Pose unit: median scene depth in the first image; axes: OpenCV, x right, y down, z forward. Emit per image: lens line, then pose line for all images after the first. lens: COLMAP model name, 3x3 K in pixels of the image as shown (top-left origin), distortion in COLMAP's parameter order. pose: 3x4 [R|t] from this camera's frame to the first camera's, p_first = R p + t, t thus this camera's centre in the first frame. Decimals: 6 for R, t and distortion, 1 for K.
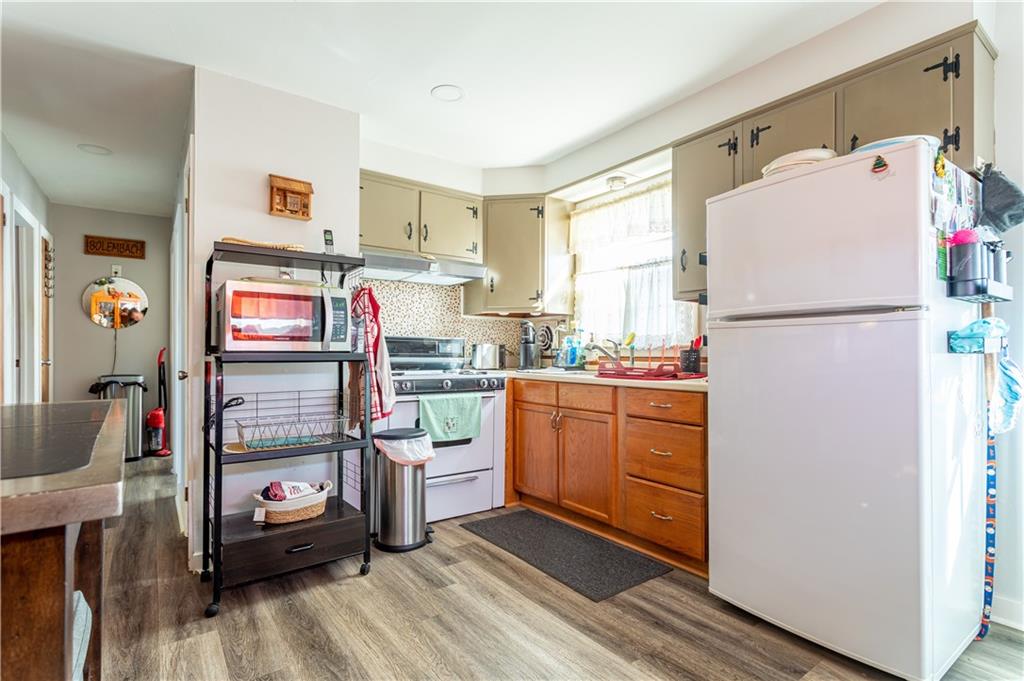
lens RADIAL K [[498.1, 0, 509.4], [0, 498.1, 346.5], [0, 0, 1]] dist [0.001918, 0.000424]
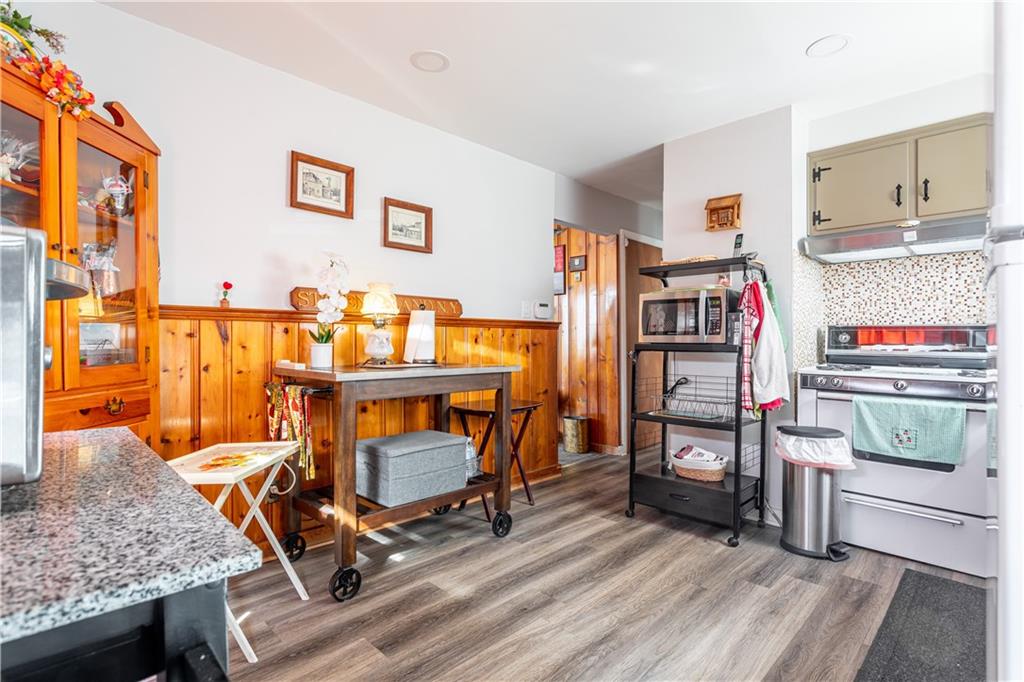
lens RADIAL K [[496.8, 0, 512.0], [0, 496.8, 341.0], [0, 0, 1]] dist [-0.011662, 0.000244]
pose [[0.146119, -0.000129, -0.989267, 0.588271], [0.008013, 0.999967, 0.001053, -0.000447], [0.989235, -0.008081, 0.146115, 0.298981]]
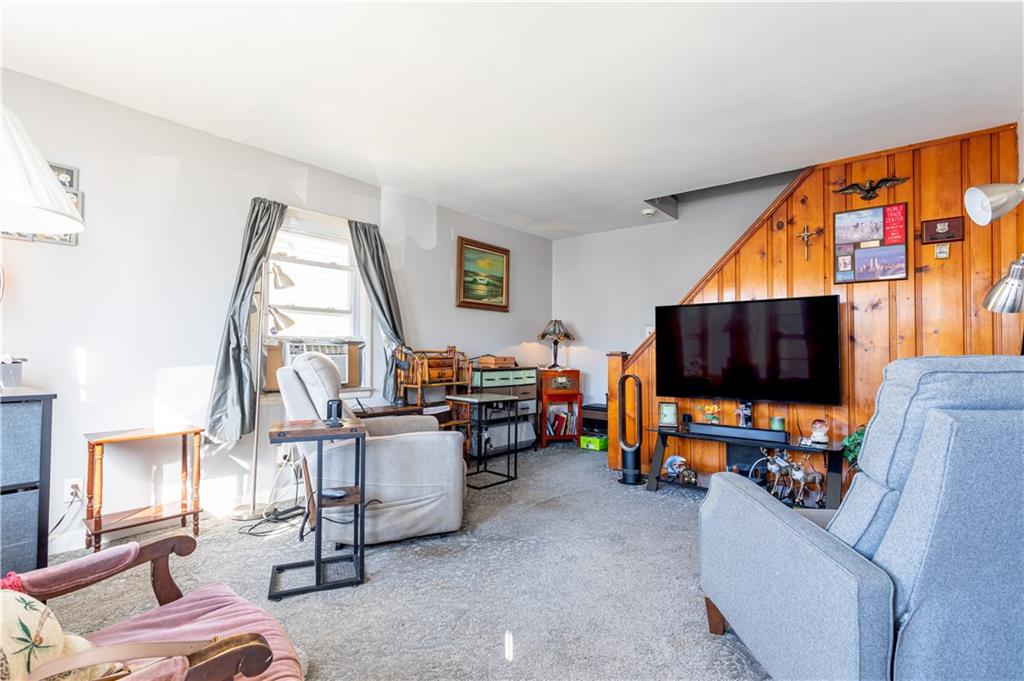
lens RADIAL K [[498.1, 0, 509.4], [0, 498.1, 346.5], [0, 0, 1]] dist [0.001918, 0.000424]
pose [[0.249358, -0.013311, -0.968320, -0.267793], [-0.000348, 0.999904, -0.013835, 0.006152], [0.968411, 0.003787, 0.249329, -0.427402]]
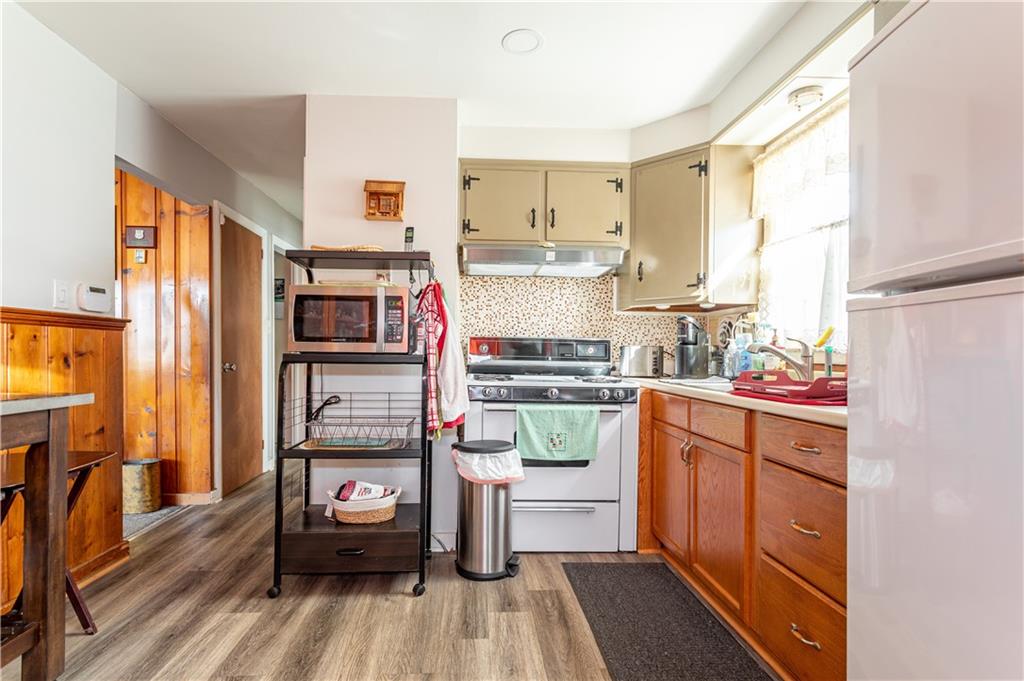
lens RADIAL K [[494.9, 0, 491.6], [0, 494.9, 354.3], [0, 0, 1]] dist [-0.000035, 0.000589]
pose [[0.830487, 0.006494, -0.557000, 0.270096], [-0.001630, 0.999956, 0.009227, 0.002565], [0.557035, -0.006754, 0.830461, 0.261966]]
